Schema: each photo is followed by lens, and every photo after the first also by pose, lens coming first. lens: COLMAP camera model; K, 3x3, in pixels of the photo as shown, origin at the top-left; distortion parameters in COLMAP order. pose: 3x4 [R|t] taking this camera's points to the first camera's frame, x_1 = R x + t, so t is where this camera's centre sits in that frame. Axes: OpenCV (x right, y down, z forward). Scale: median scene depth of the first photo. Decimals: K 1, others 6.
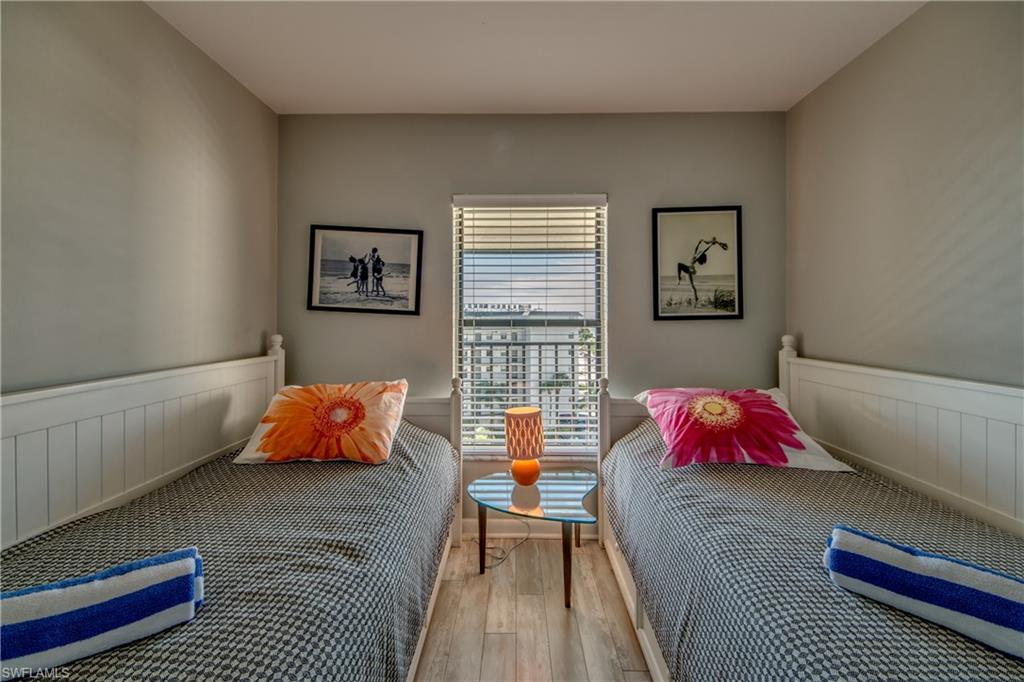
lens RADIAL K [[391.3, 0, 508.5], [0, 391.3, 315.3], [0, 0, 1]] dist [0.021980, -0.014133]
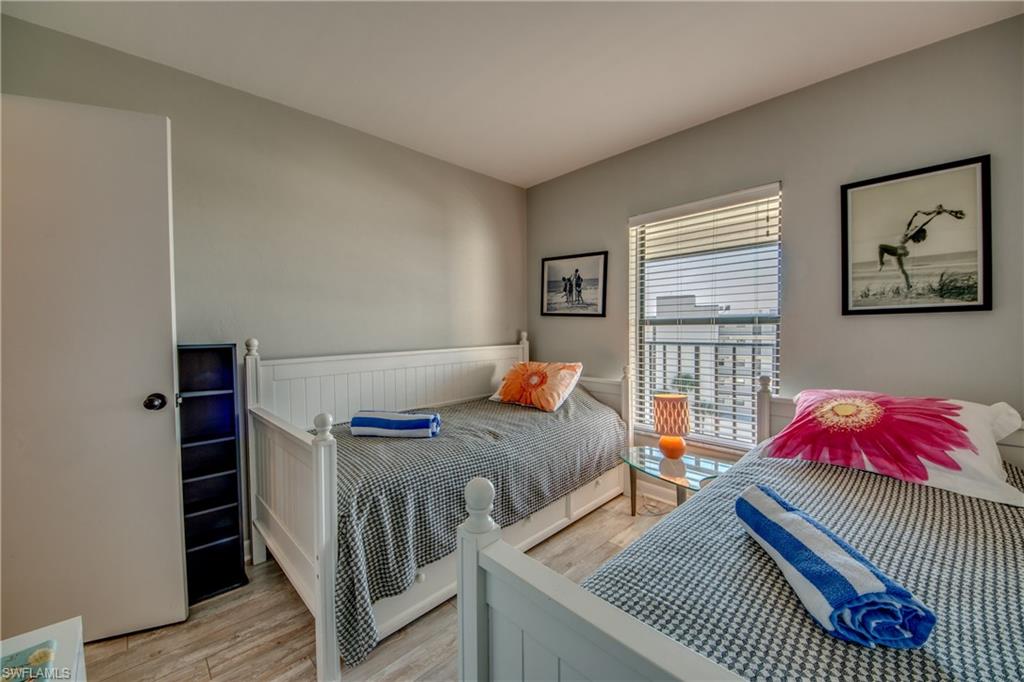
lens RADIAL K [[388.8, 0, 510.2], [0, 388.8, 343.4], [0, 0, 1]] dist [0.000434, -0.013546]
pose [[0.696269, 0.019601, -0.717513, 0.480676], [0.019055, 0.998770, 0.045776, 0.022317], [0.717528, -0.045544, 0.695039, -0.127487]]
